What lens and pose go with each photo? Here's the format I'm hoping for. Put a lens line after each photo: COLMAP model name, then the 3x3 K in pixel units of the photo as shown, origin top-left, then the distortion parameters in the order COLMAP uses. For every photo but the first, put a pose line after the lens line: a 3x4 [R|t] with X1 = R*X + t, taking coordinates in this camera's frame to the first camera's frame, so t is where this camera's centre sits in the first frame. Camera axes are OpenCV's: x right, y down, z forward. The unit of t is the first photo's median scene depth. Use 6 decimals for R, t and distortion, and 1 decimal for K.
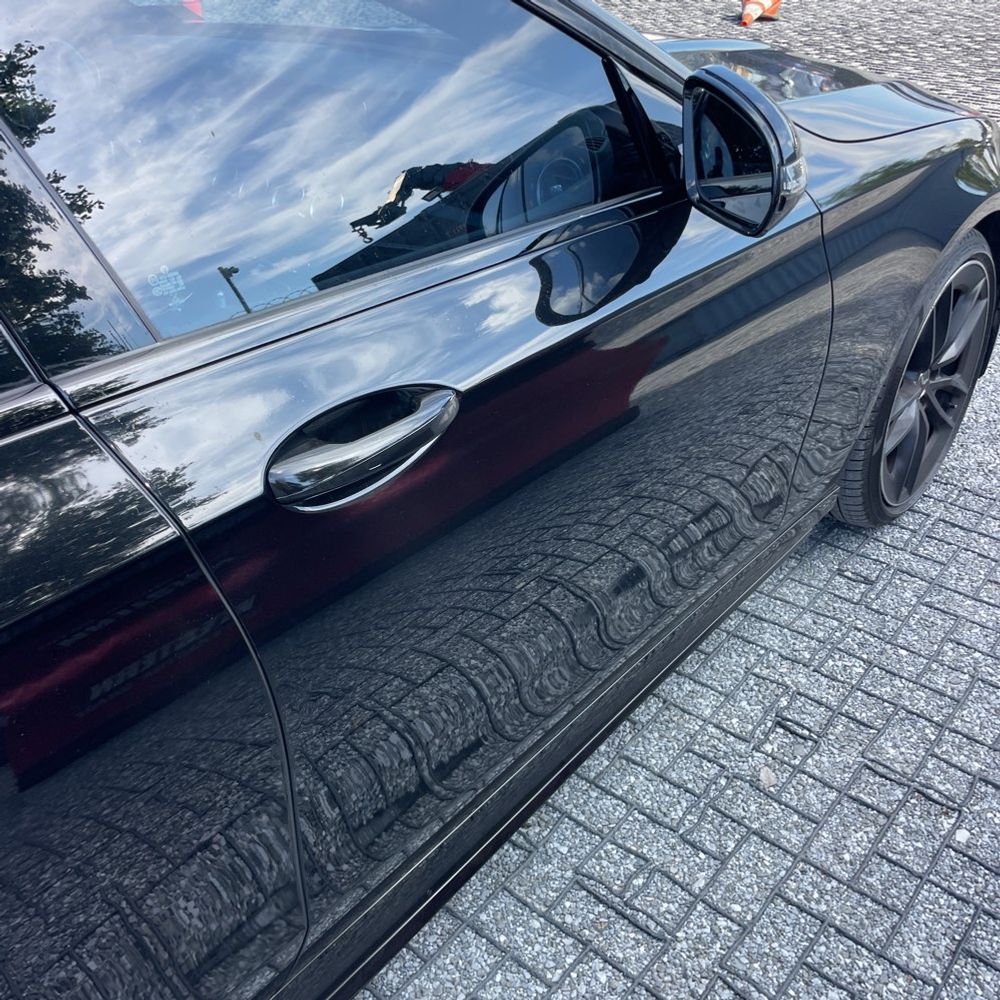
lens RADIAL K [[980.5, 0, 513.7], [0, 980.5, 515.1], [0, 0, 1]] dist [0.015852, 0.000000]
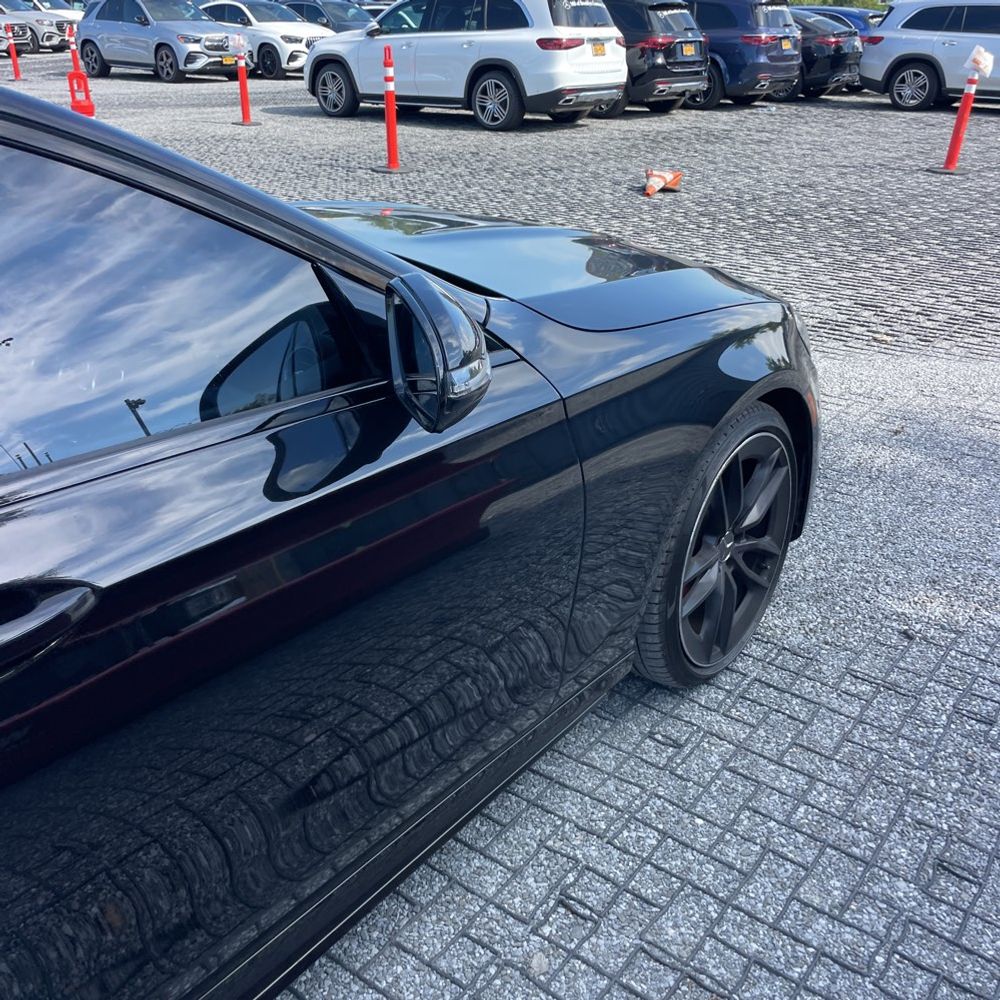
lens RADIAL K [[980.5, 0, 517.7], [0, 980.5, 500.3], [0, 0, 1]] dist [0.015852, 0.000000]
pose [[0.998720, 0.004274, 0.050393, 0.159706], [0.003303, 0.988781, -0.149335, -0.031917], [-0.050466, 0.149310, 0.987502, -0.012515]]
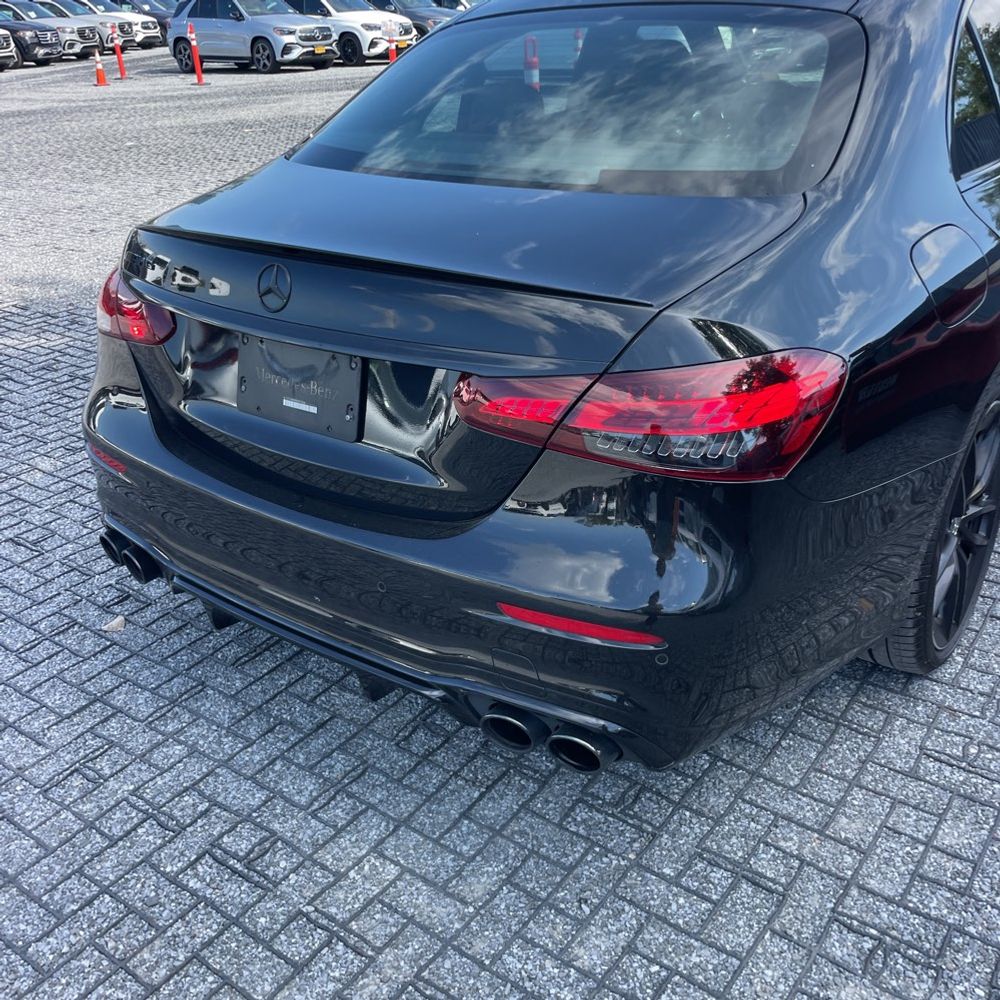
lens RADIAL K [[980.5, 0, 491.8], [0, 980.5, 510.4], [0, 0, 1]] dist [0.015852, 0.000000]
pose [[0.998790, -0.039619, 0.029145, -1.047302], [0.043034, 0.990866, -0.127798, 0.604550], [-0.023816, 0.128897, 0.991372, -0.876197]]
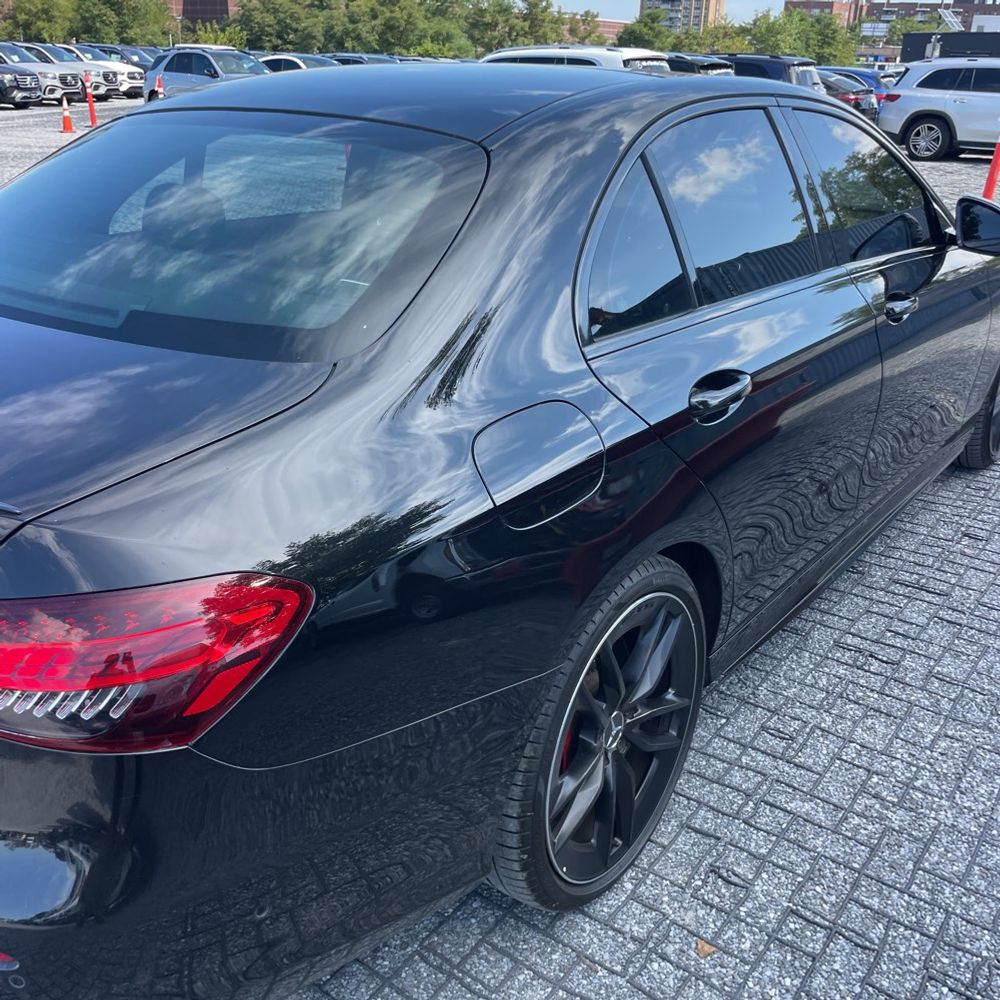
lens RADIAL K [[980.5, 0, 497.2], [0, 980.5, 516.7], [0, 0, 1]] dist [0.015852, 0.000000]
pose [[0.998311, 0.012509, 0.056741, -0.667719], [-0.002096, 0.983669, -0.179975, 0.470478], [-0.058065, 0.179552, 0.982033, -0.739077]]
